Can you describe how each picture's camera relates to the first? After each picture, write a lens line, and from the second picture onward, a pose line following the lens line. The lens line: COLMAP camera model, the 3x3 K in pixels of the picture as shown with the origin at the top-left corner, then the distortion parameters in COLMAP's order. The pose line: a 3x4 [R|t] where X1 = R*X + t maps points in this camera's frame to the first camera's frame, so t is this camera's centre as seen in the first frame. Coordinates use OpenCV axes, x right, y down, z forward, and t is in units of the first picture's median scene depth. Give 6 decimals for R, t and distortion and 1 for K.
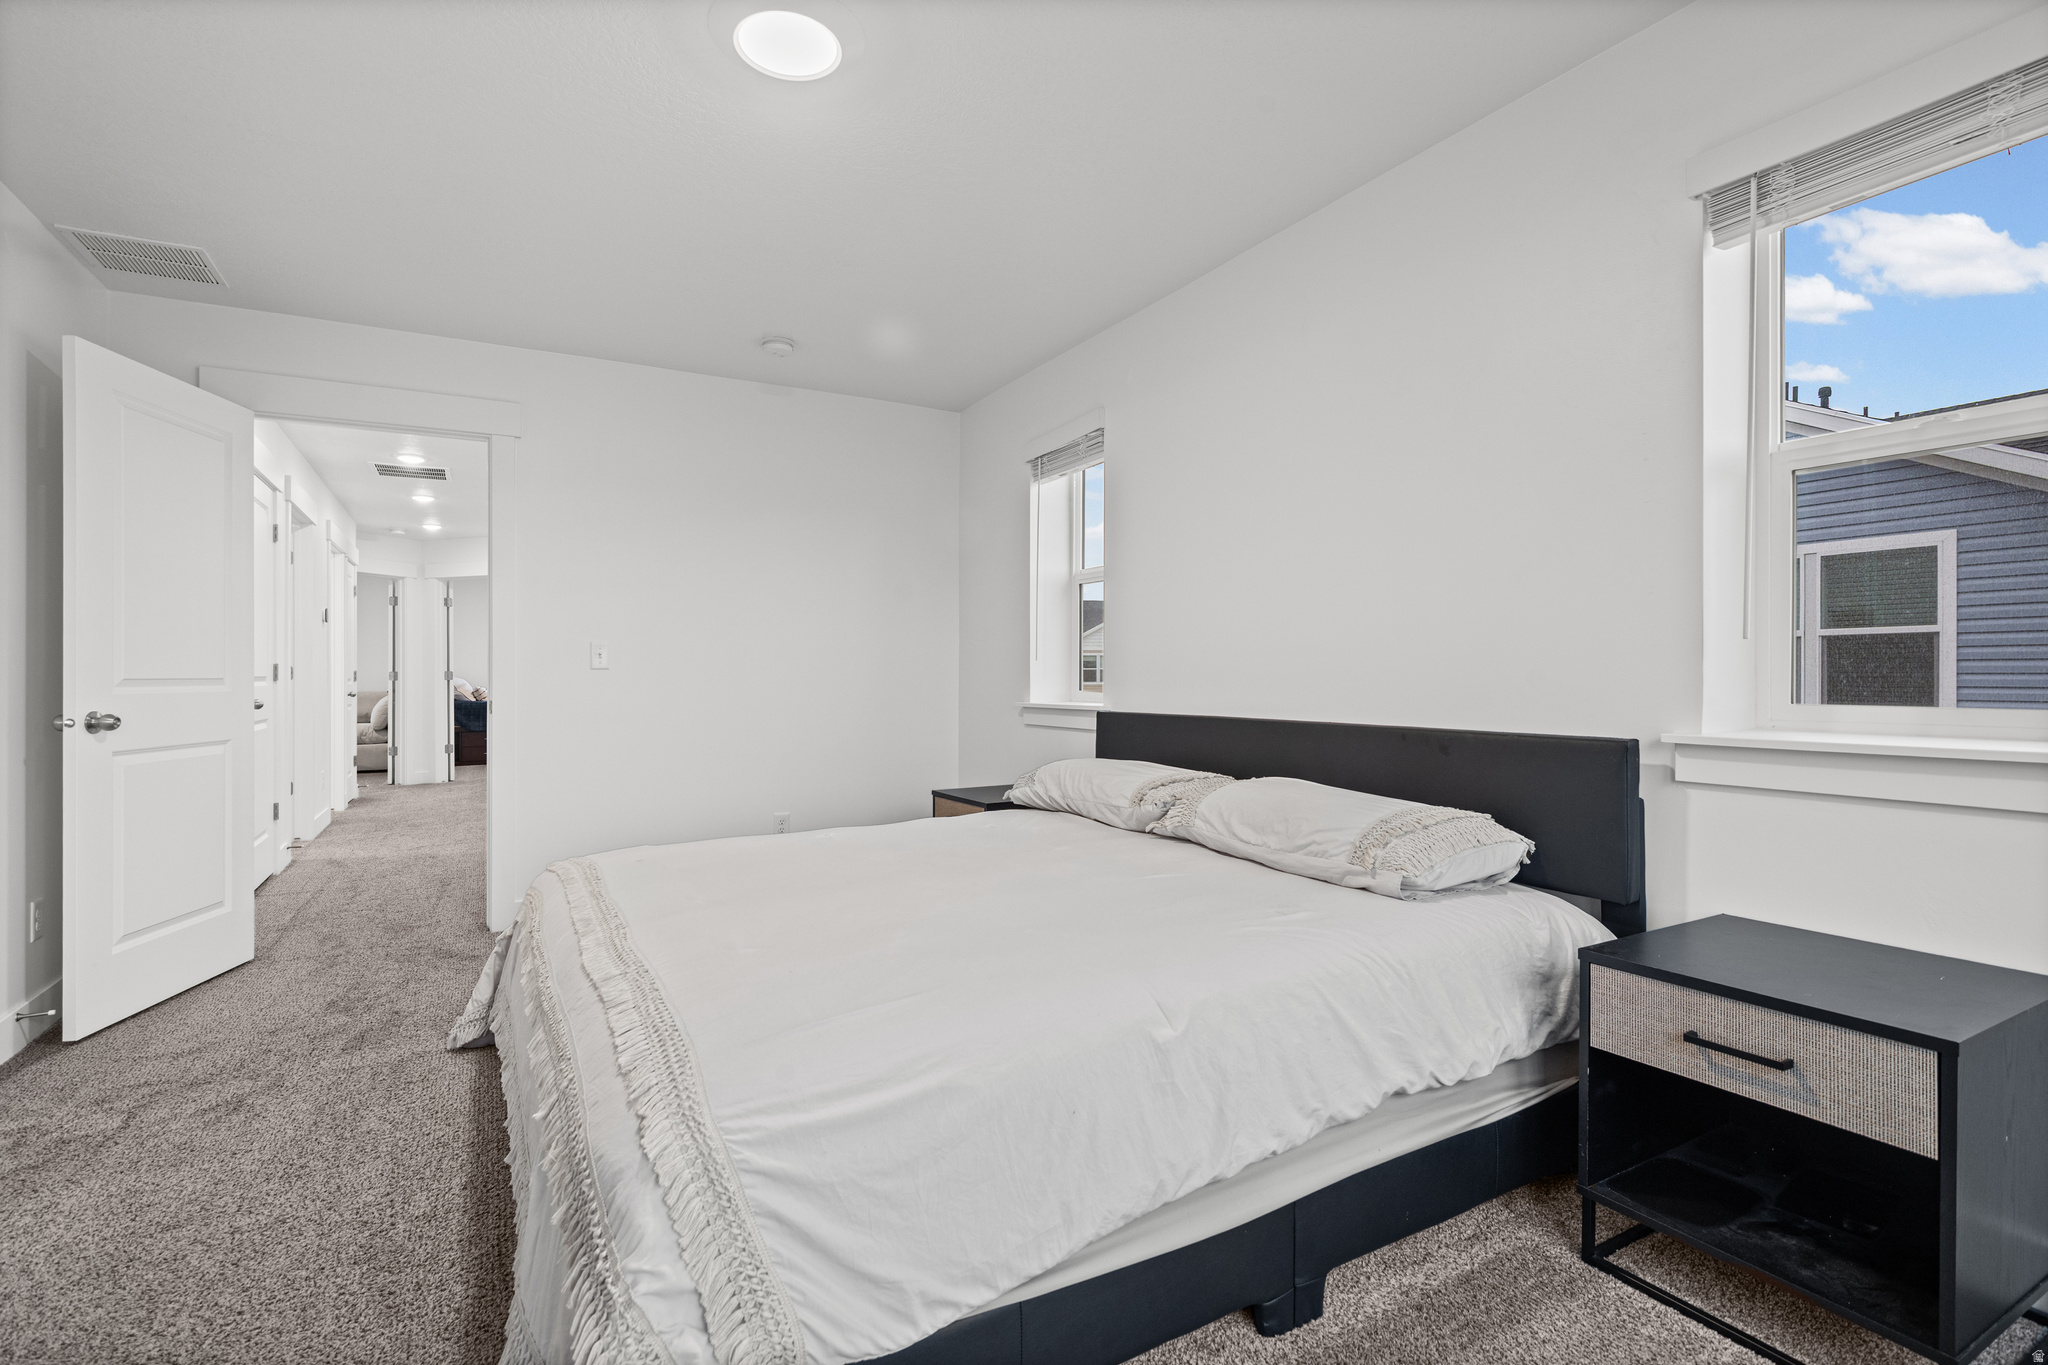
lens RADIAL K [[933.2, 0, 1032.3], [0, 933.2, 672.1], [0, 0, 1]] dist [-0.002088, -0.000874]
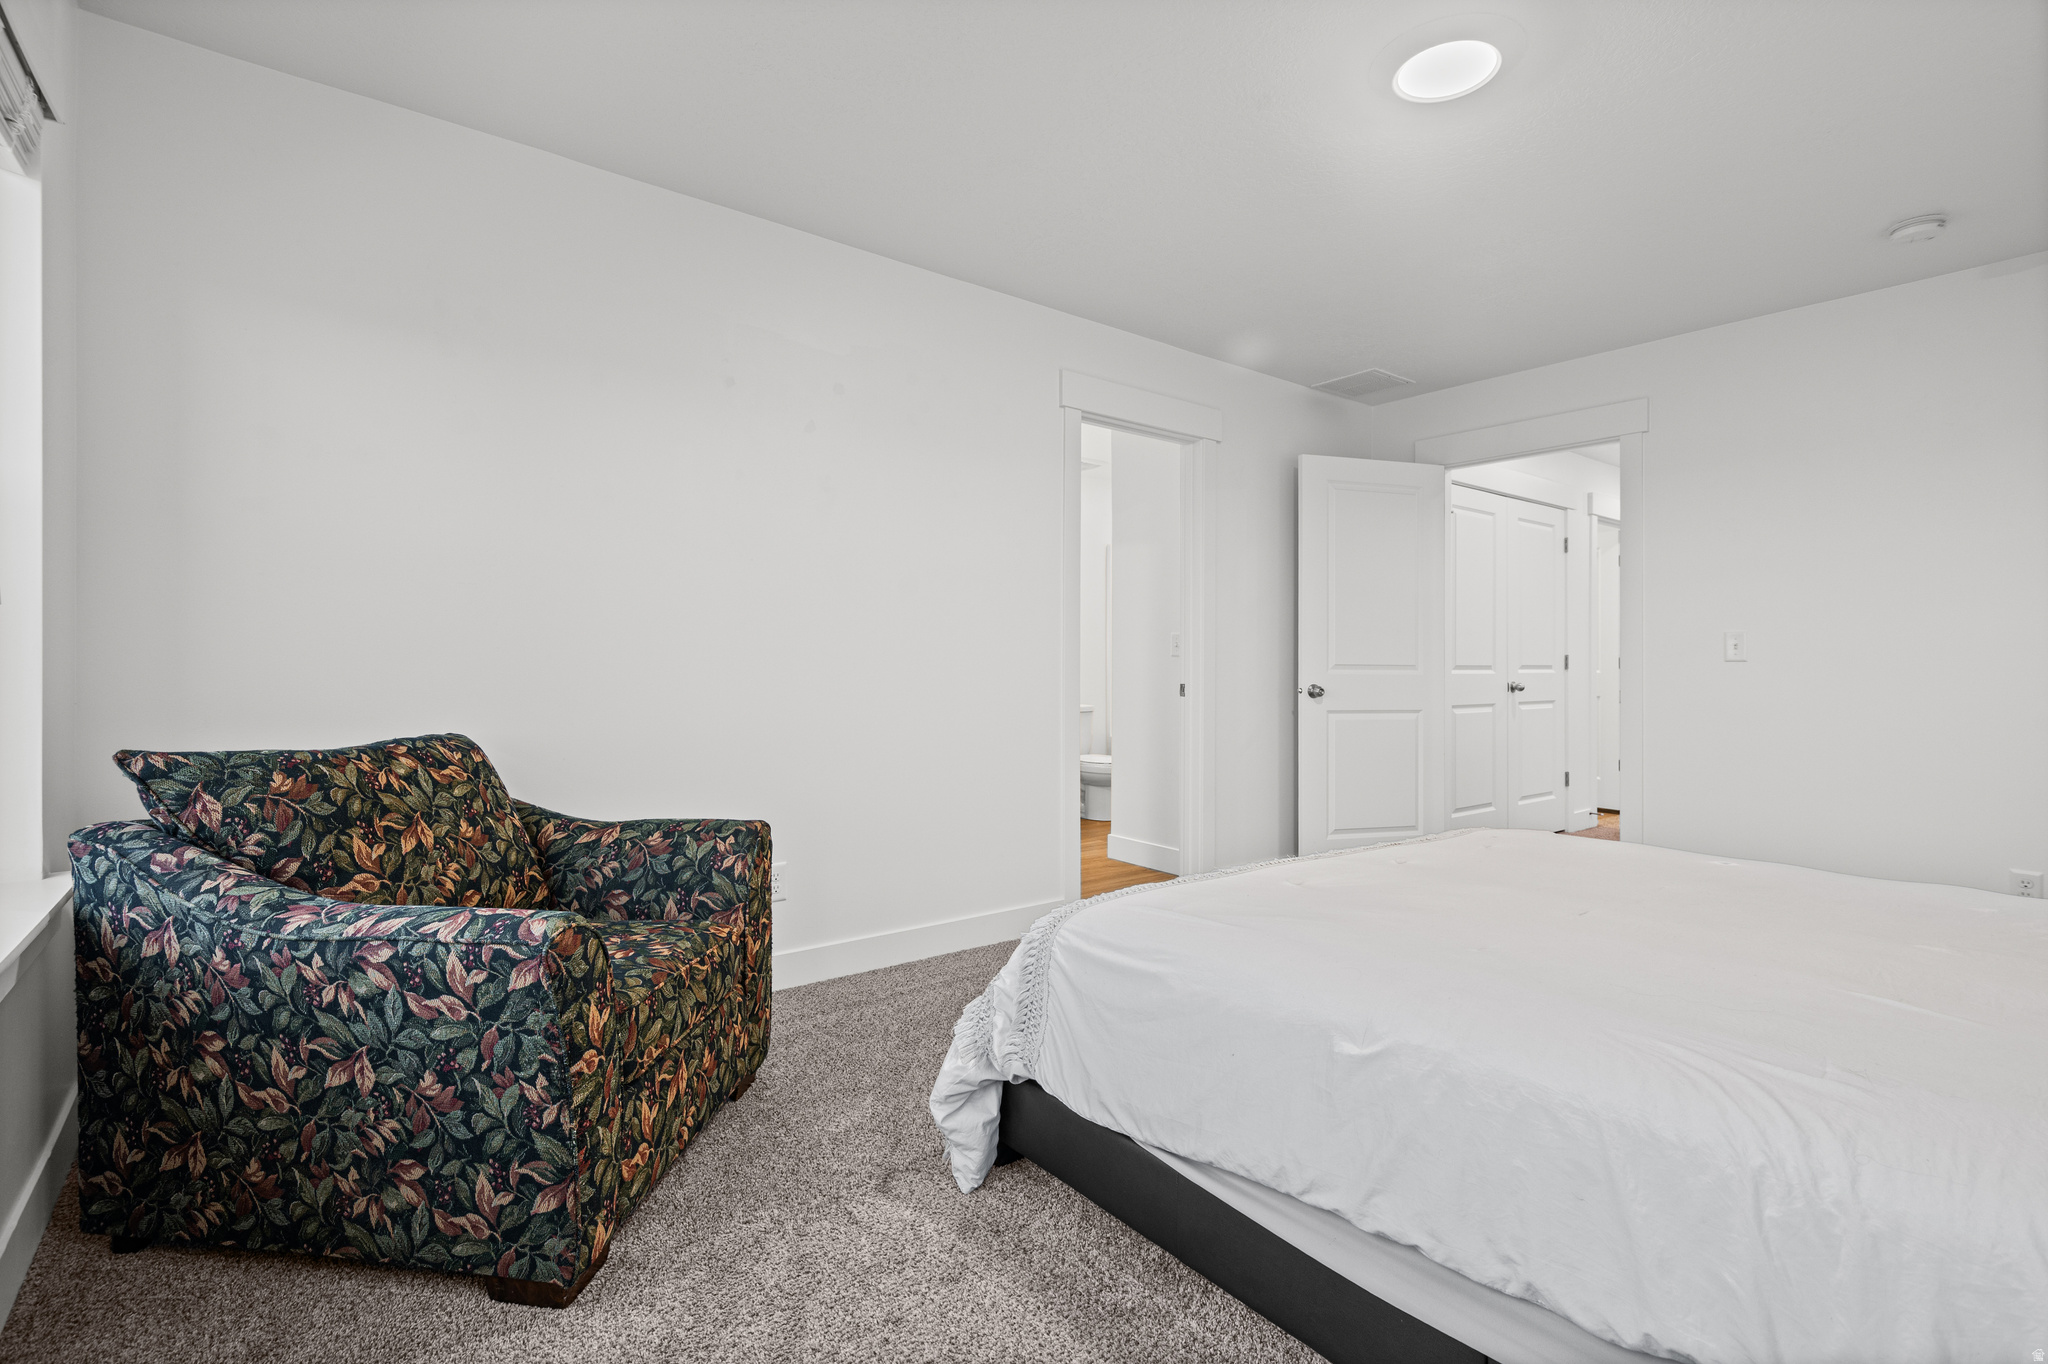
lens RADIAL K [[933.2, 0, 1032.3], [0, 933.2, 671.6], [0, 0, 1]] dist [-0.002088, -0.000874]
pose [[0.159472, 0.018090, -0.987037, 0.509606], [-0.010198, 0.999809, 0.016676, -0.001588], [0.987150, 0.007407, 0.159626, 0.267960]]
